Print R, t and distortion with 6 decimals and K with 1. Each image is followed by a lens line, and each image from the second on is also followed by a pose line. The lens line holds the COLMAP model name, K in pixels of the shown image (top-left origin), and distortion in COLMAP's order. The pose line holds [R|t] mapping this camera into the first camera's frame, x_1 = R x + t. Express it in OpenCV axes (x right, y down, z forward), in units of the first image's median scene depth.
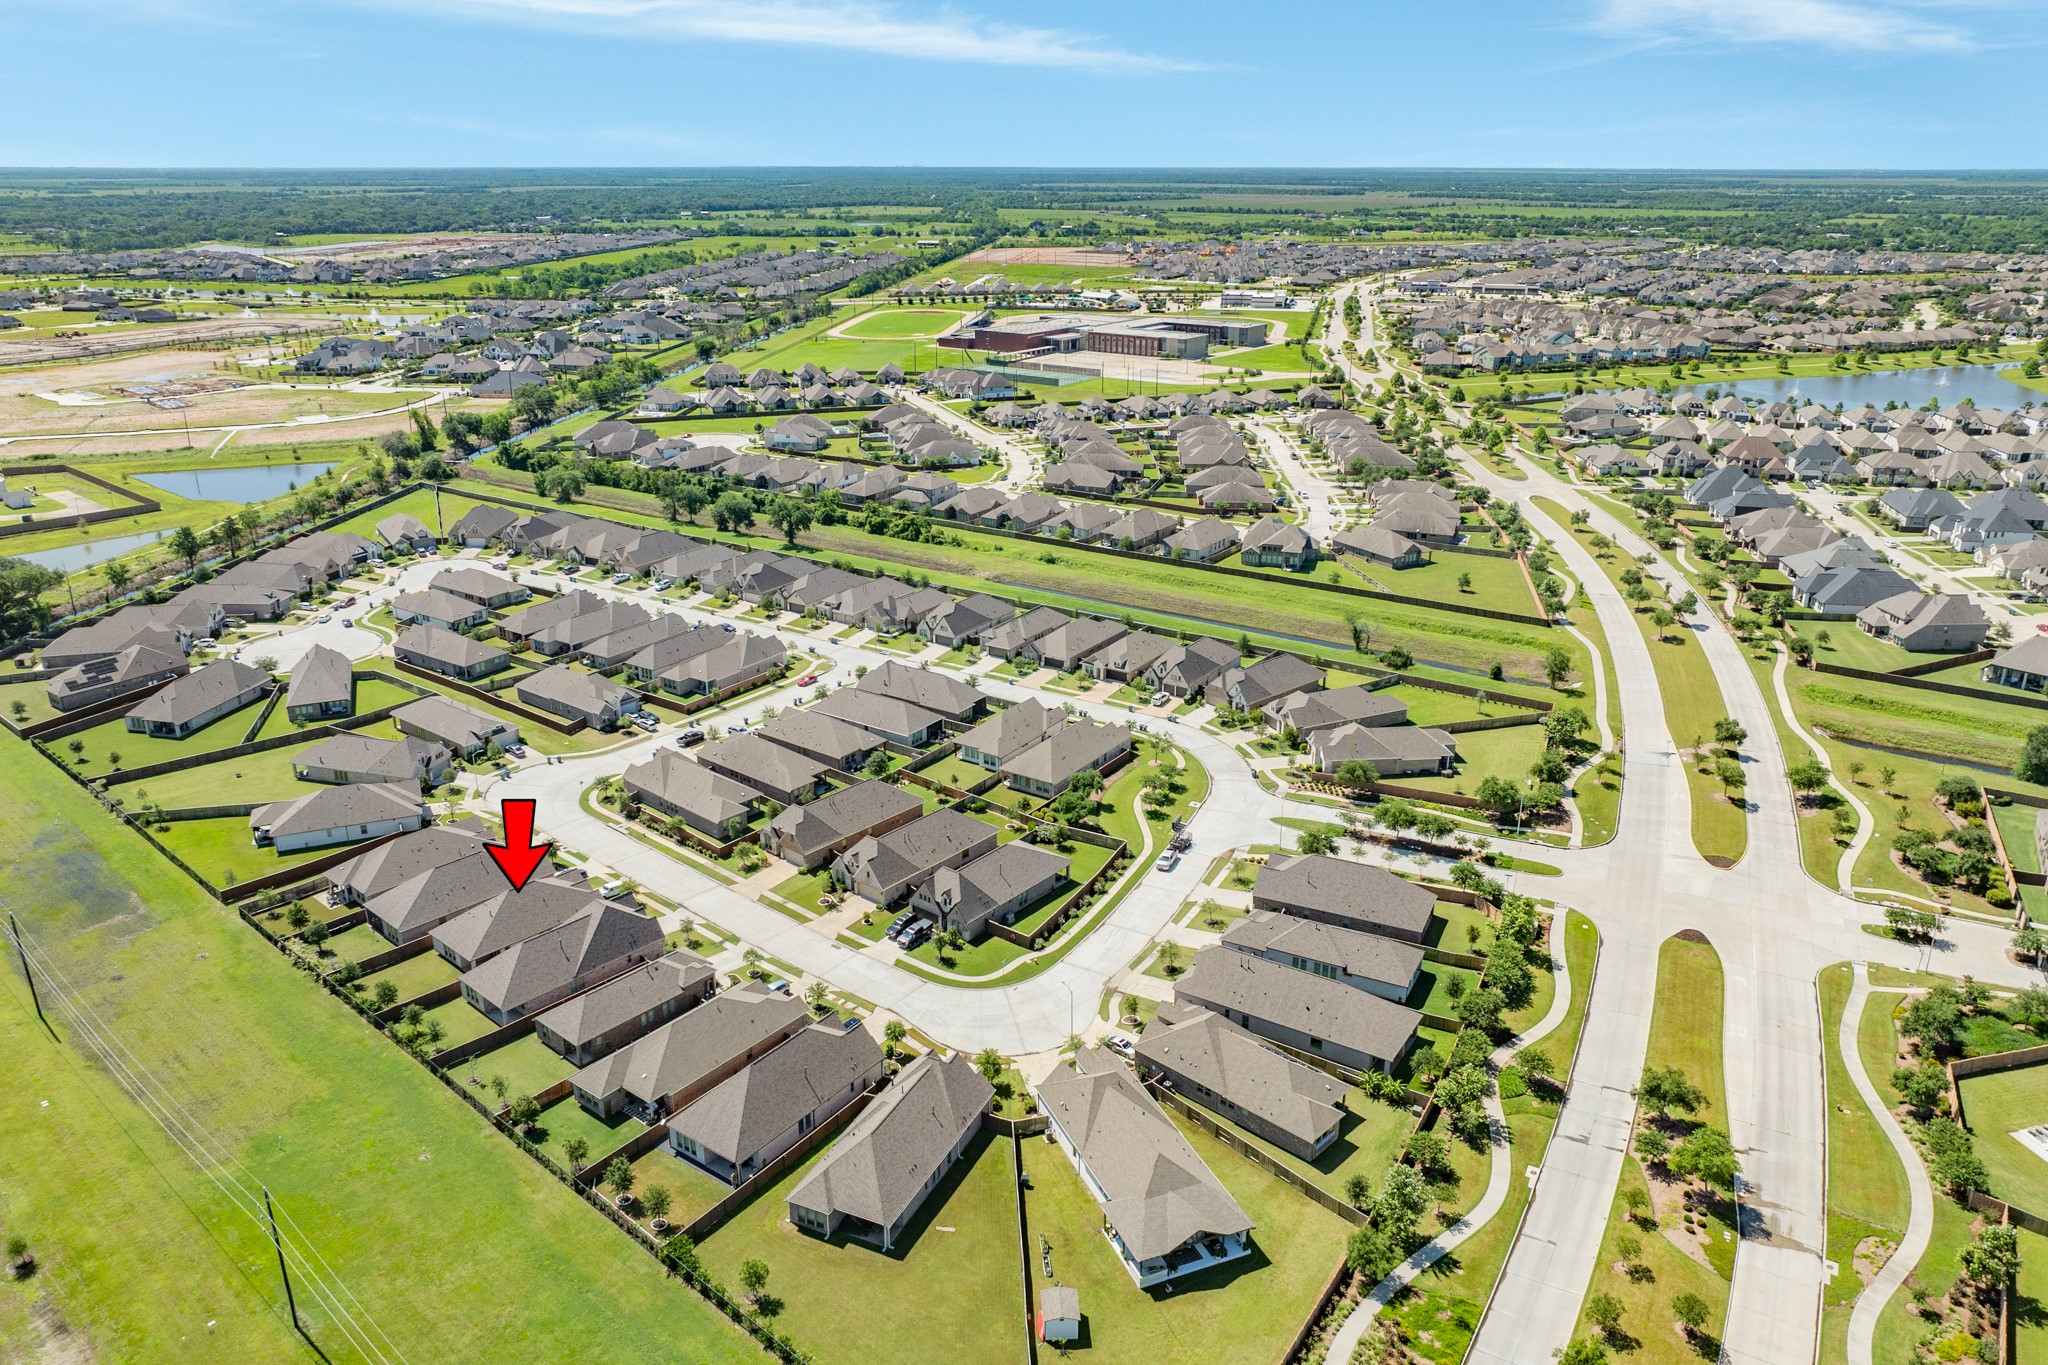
lens RADIAL K [[1441.6, 0, 1070.8], [0, 1441.6, 685.1], [0, 0, 1]] dist [0.000528, -0.004678]
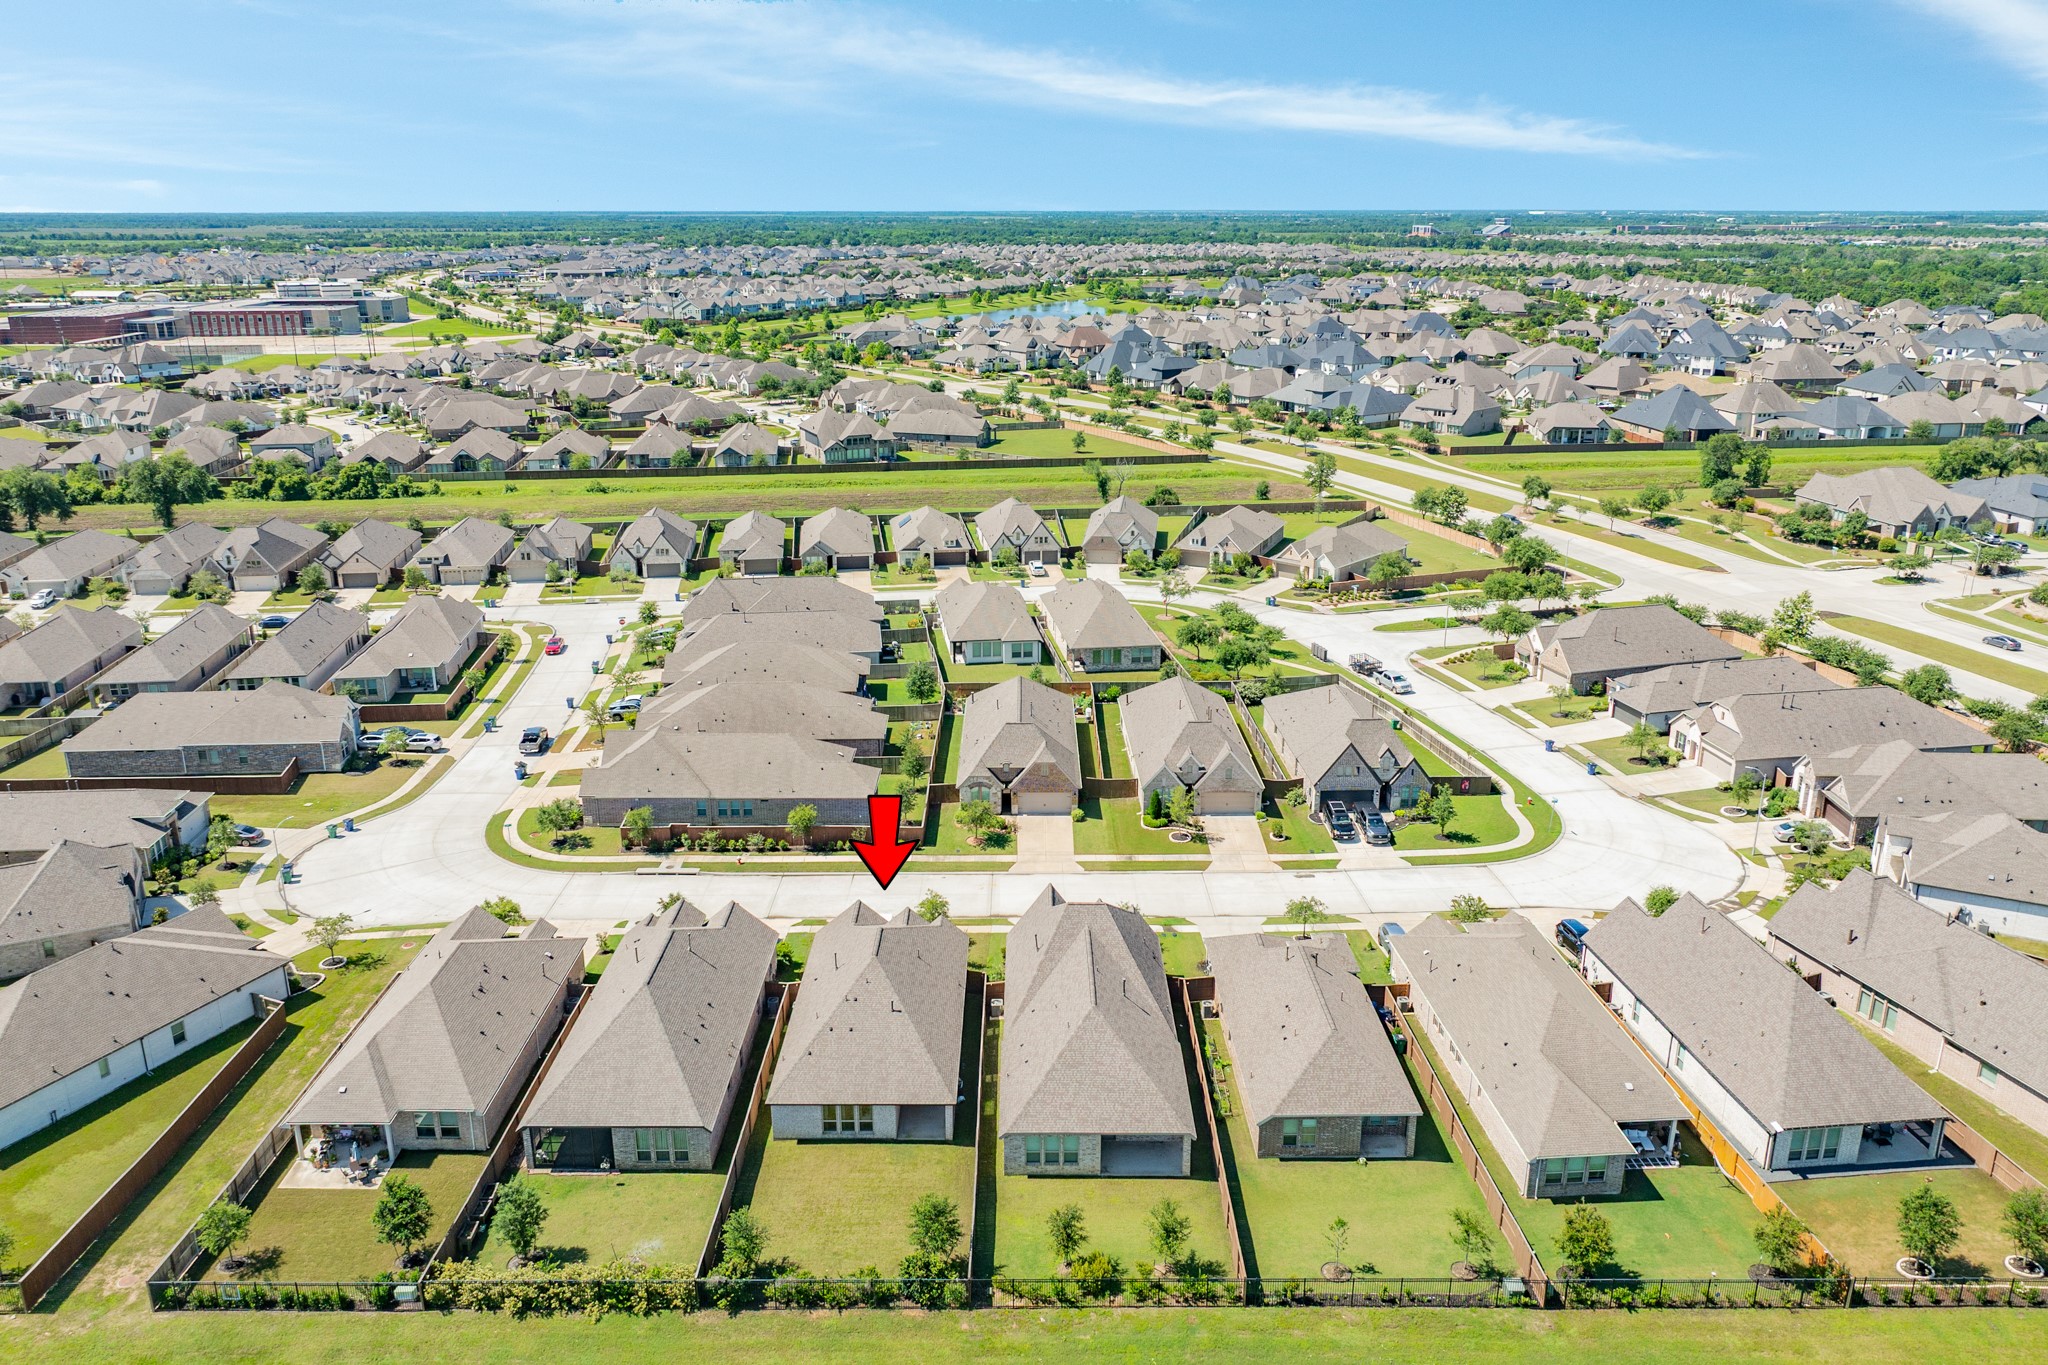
lens RADIAL K [[1441.6, 0, 1070.8], [0, 1441.6, 685.1], [0, 0, 1]] dist [0.000528, -0.004678]
pose [[0.750148, -0.217766, 0.624384, -0.403549], [0.235227, 0.970336, 0.055816, 0.030070], [-0.618018, 0.105002, 0.779121, 0.385572]]
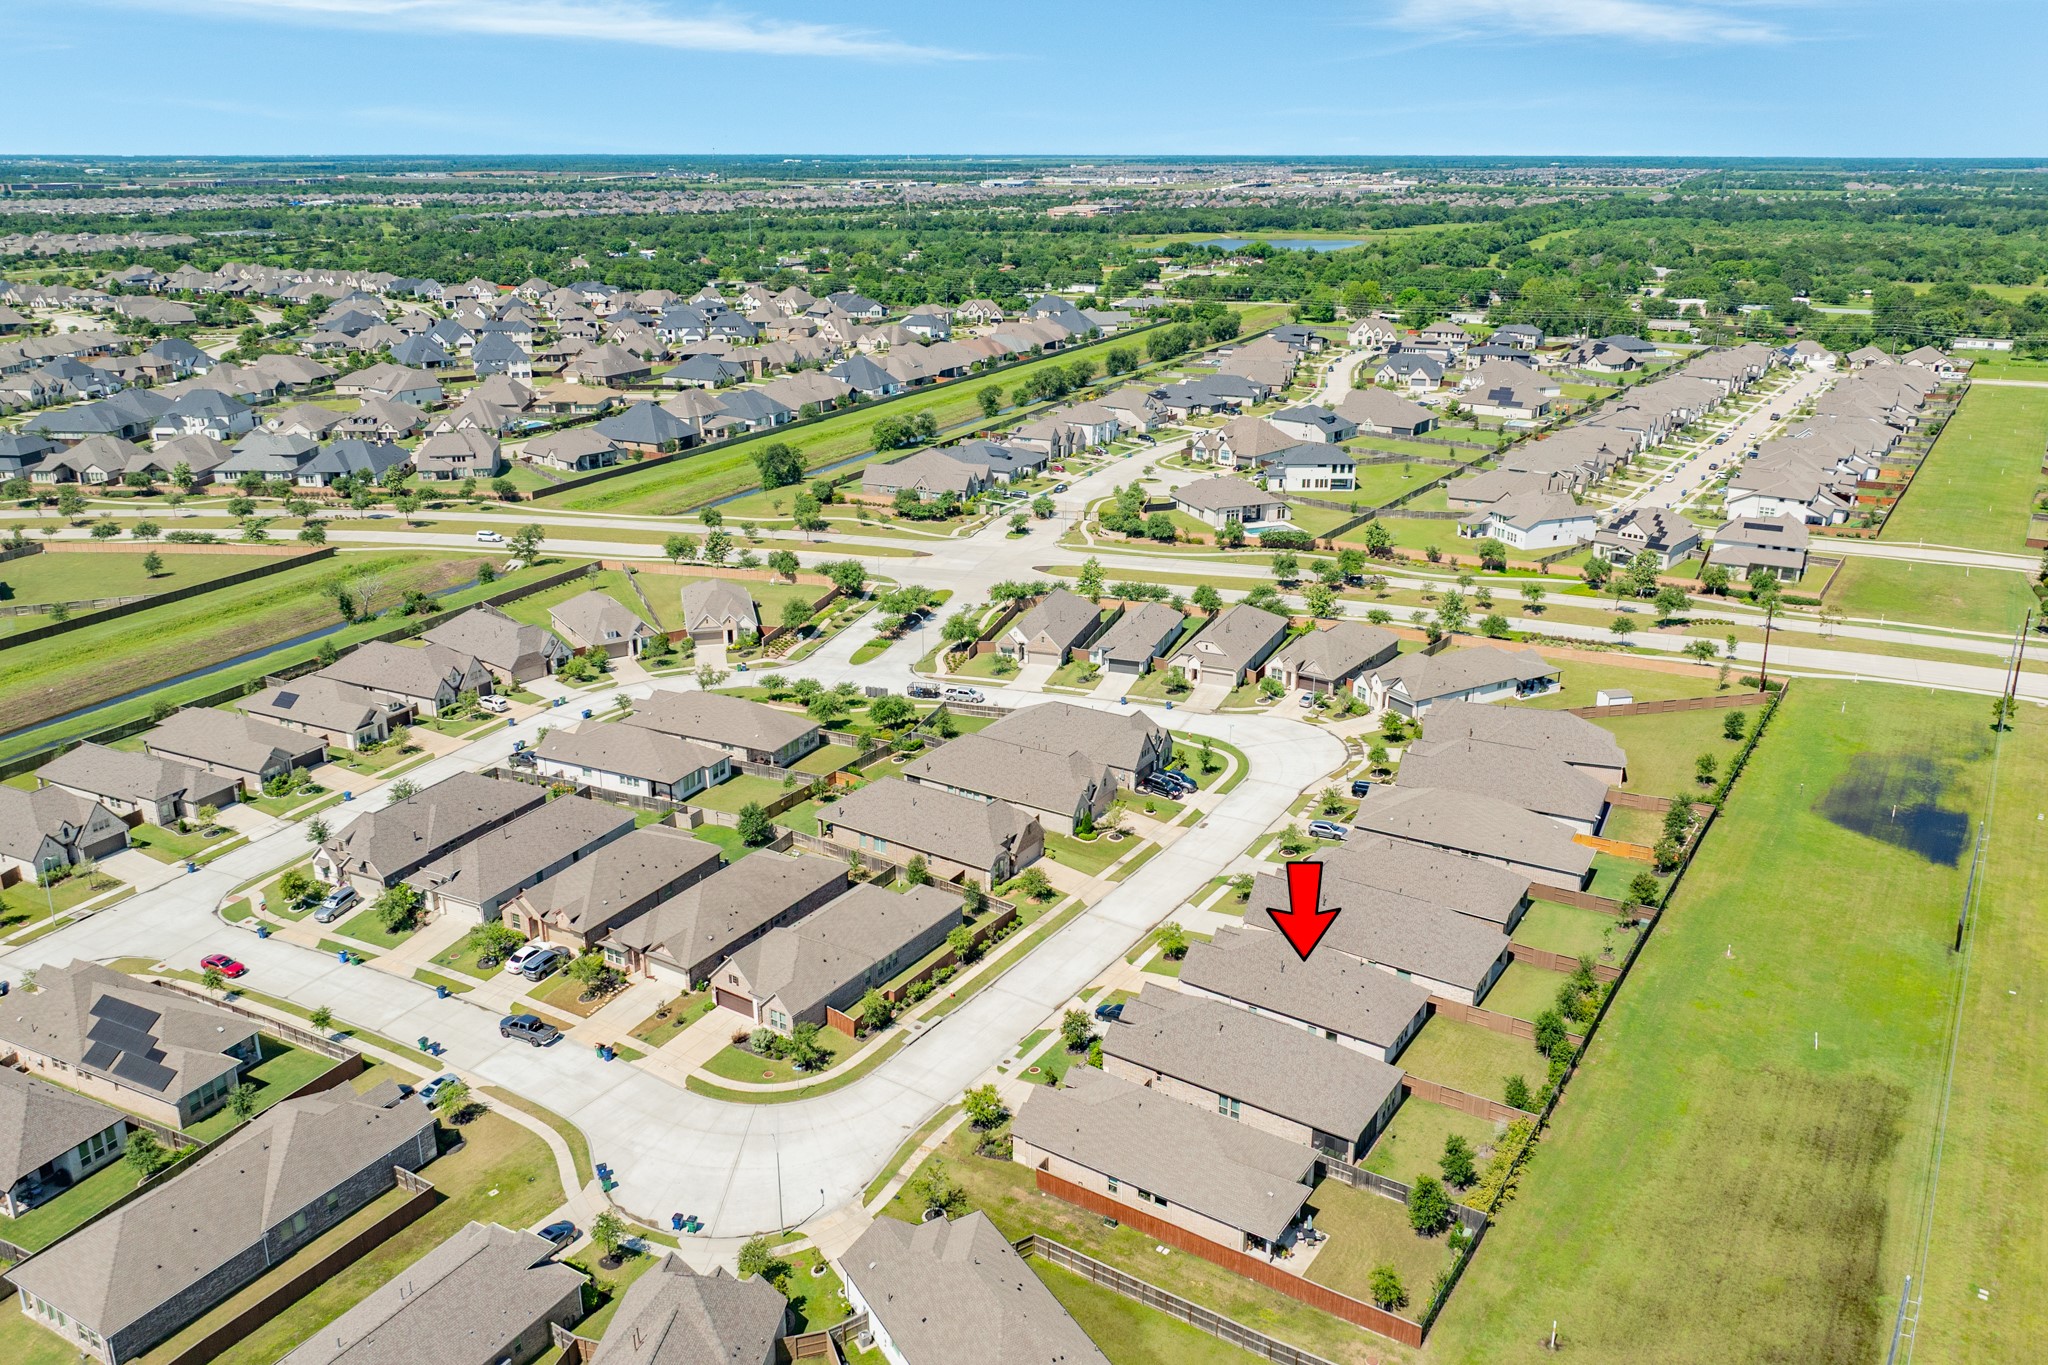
lens RADIAL K [[1441.6, 0, 1070.8], [0, 1441.6, 685.1], [0, 0, 1]] dist [0.000528, -0.004678]
pose [[-0.134337, -0.349866, 0.927118, -0.630115], [0.336424, 0.863927, 0.374766, -0.168300], [-0.932080, 0.362250, 0.001646, 0.699213]]
